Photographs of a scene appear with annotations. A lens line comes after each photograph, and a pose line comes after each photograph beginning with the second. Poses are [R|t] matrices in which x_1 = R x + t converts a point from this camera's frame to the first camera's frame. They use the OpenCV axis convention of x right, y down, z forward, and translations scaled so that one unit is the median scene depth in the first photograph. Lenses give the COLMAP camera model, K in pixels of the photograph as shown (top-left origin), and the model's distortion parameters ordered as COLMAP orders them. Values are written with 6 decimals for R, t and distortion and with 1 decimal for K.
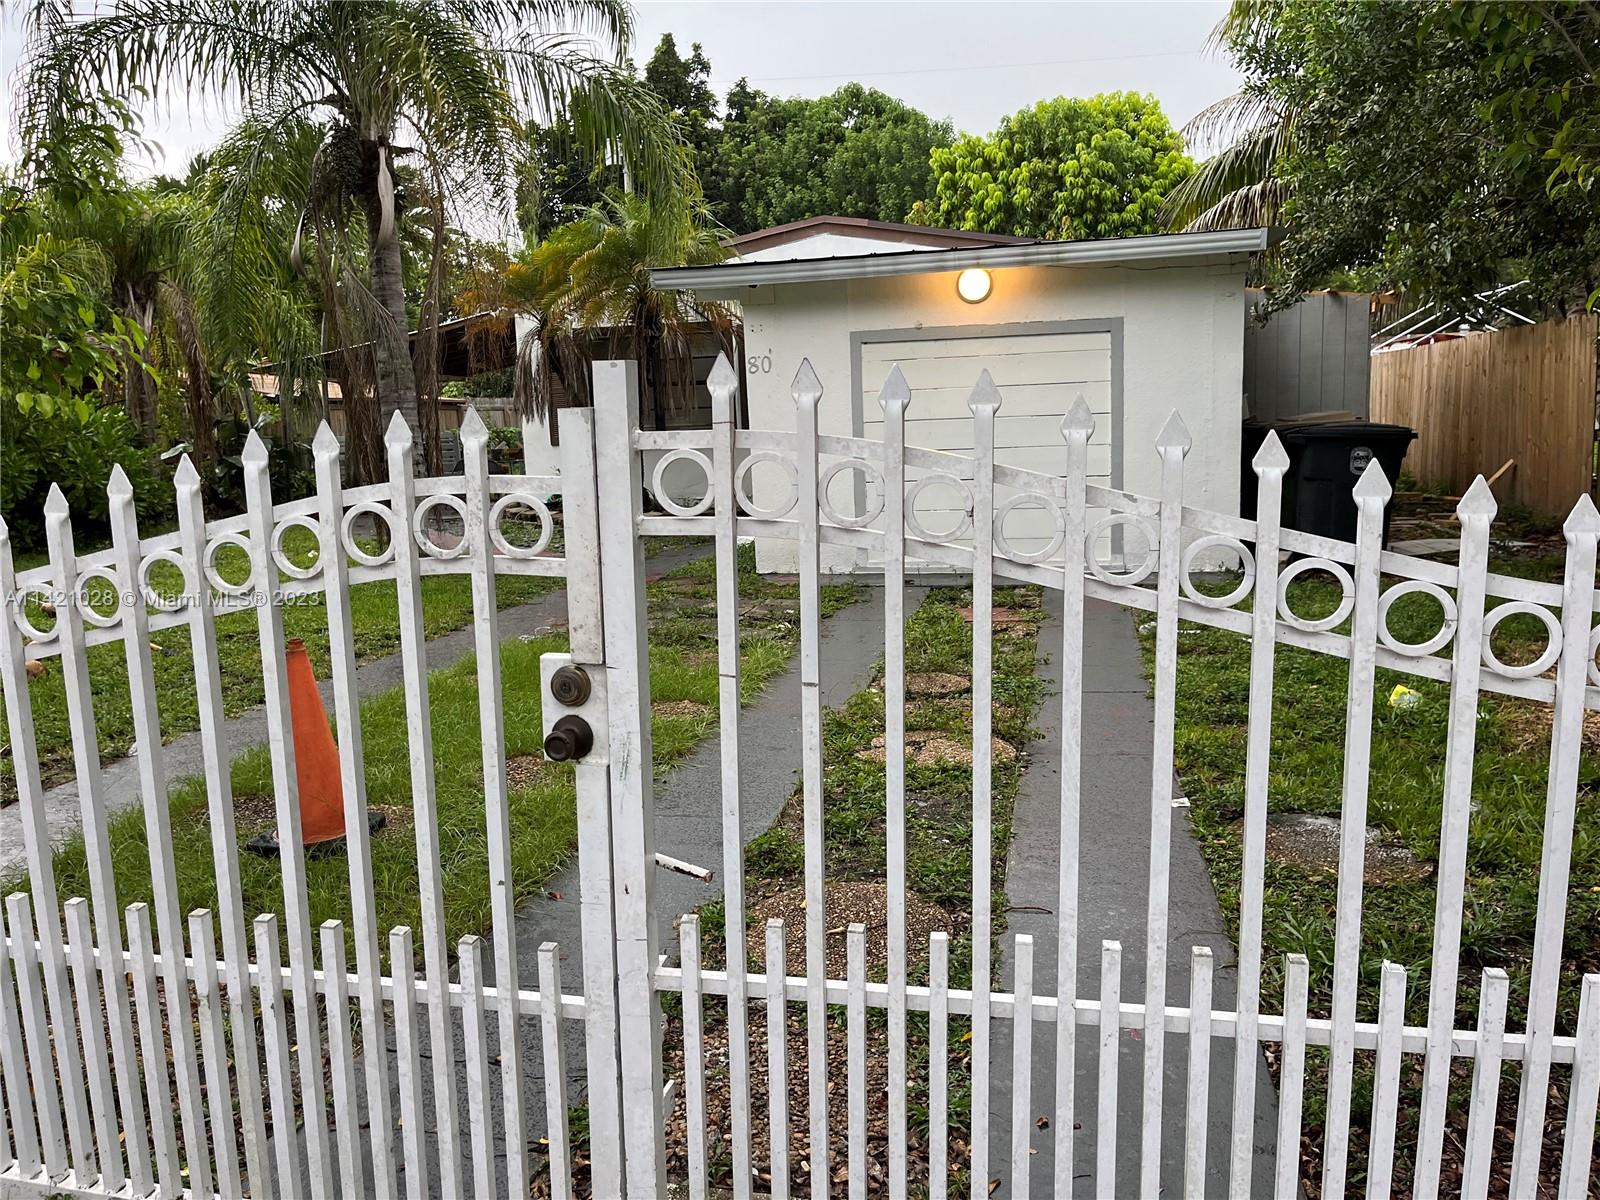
lens RADIAL K [[1200.0, 0, 798.9], [0, 1200.0, 598.3], [0, 0, 1]] dist [0.062203, -0.080132]
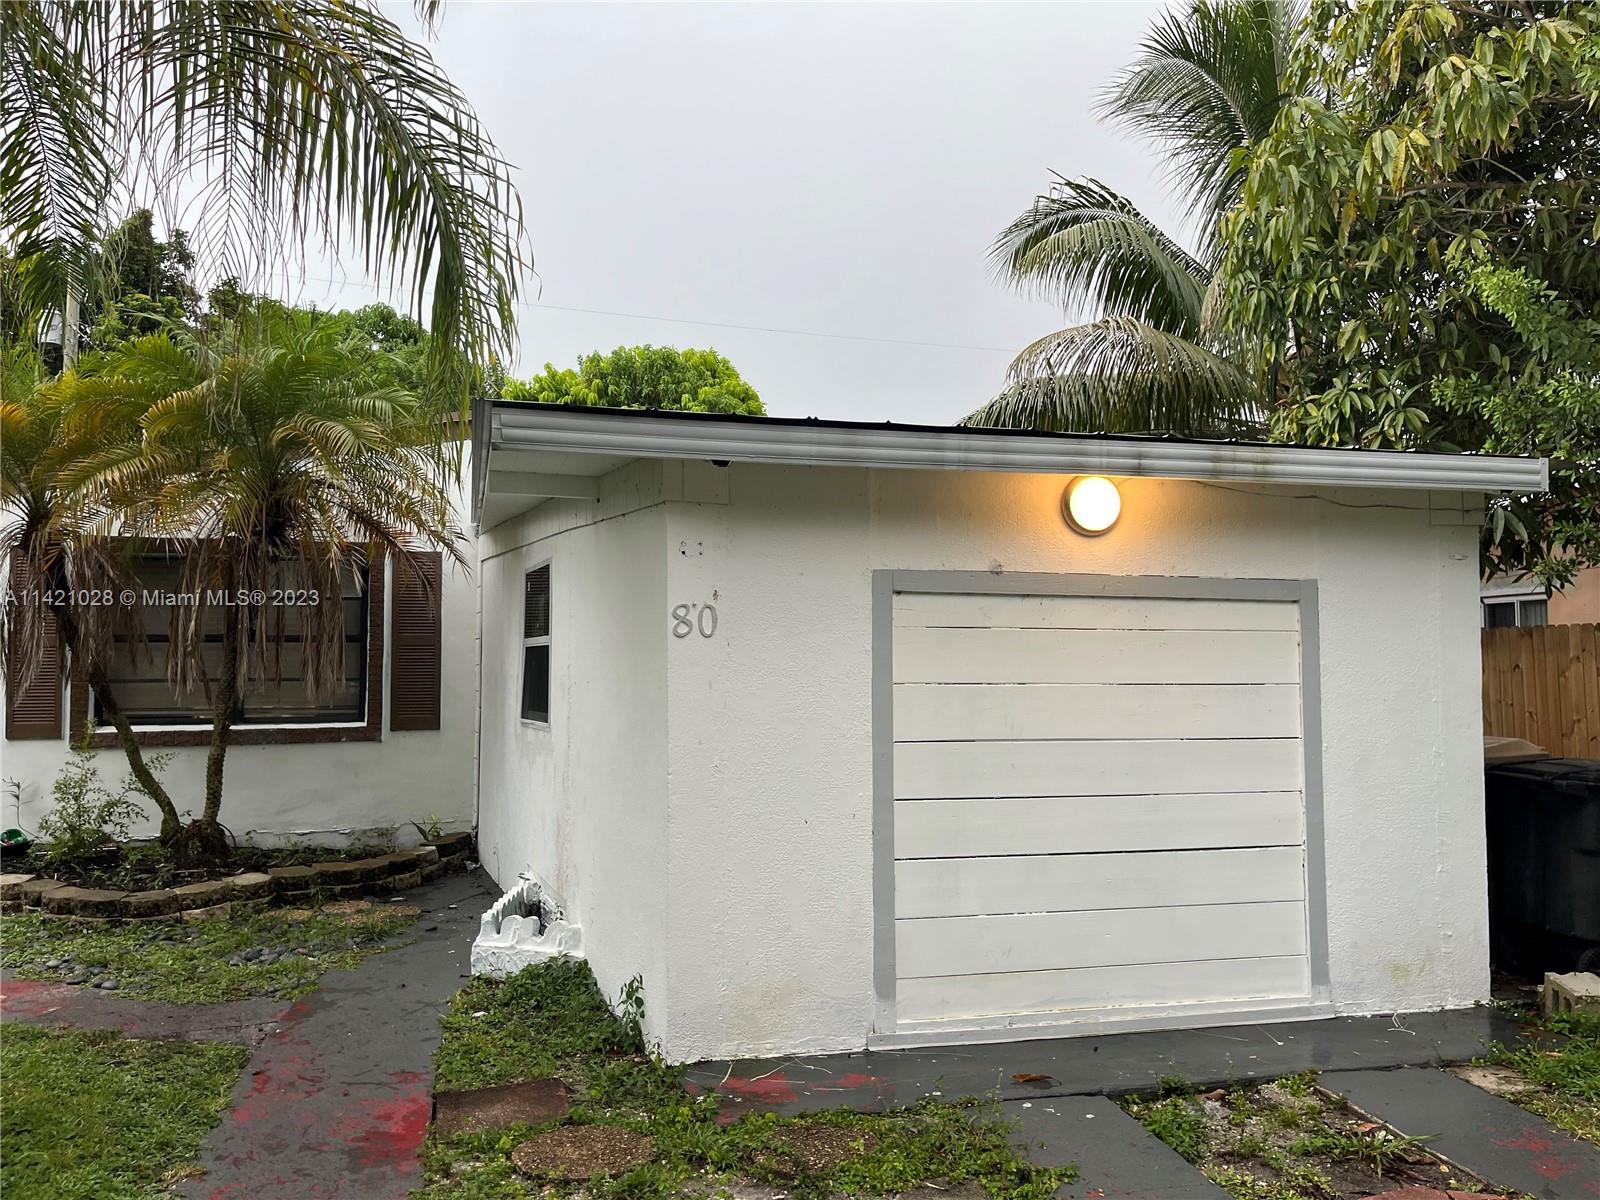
lens RADIAL K [[1200.0, 0, 799.0], [0, 1200.0, 602.6], [0, 0, 1]] dist [0.062203, -0.080132]
pose [[0.897338, 0.061711, 0.437008, -0.212139], [0.031353, 0.978761, -0.202593, -0.103221], [-0.440228, 0.195496, 0.876345, 0.561680]]
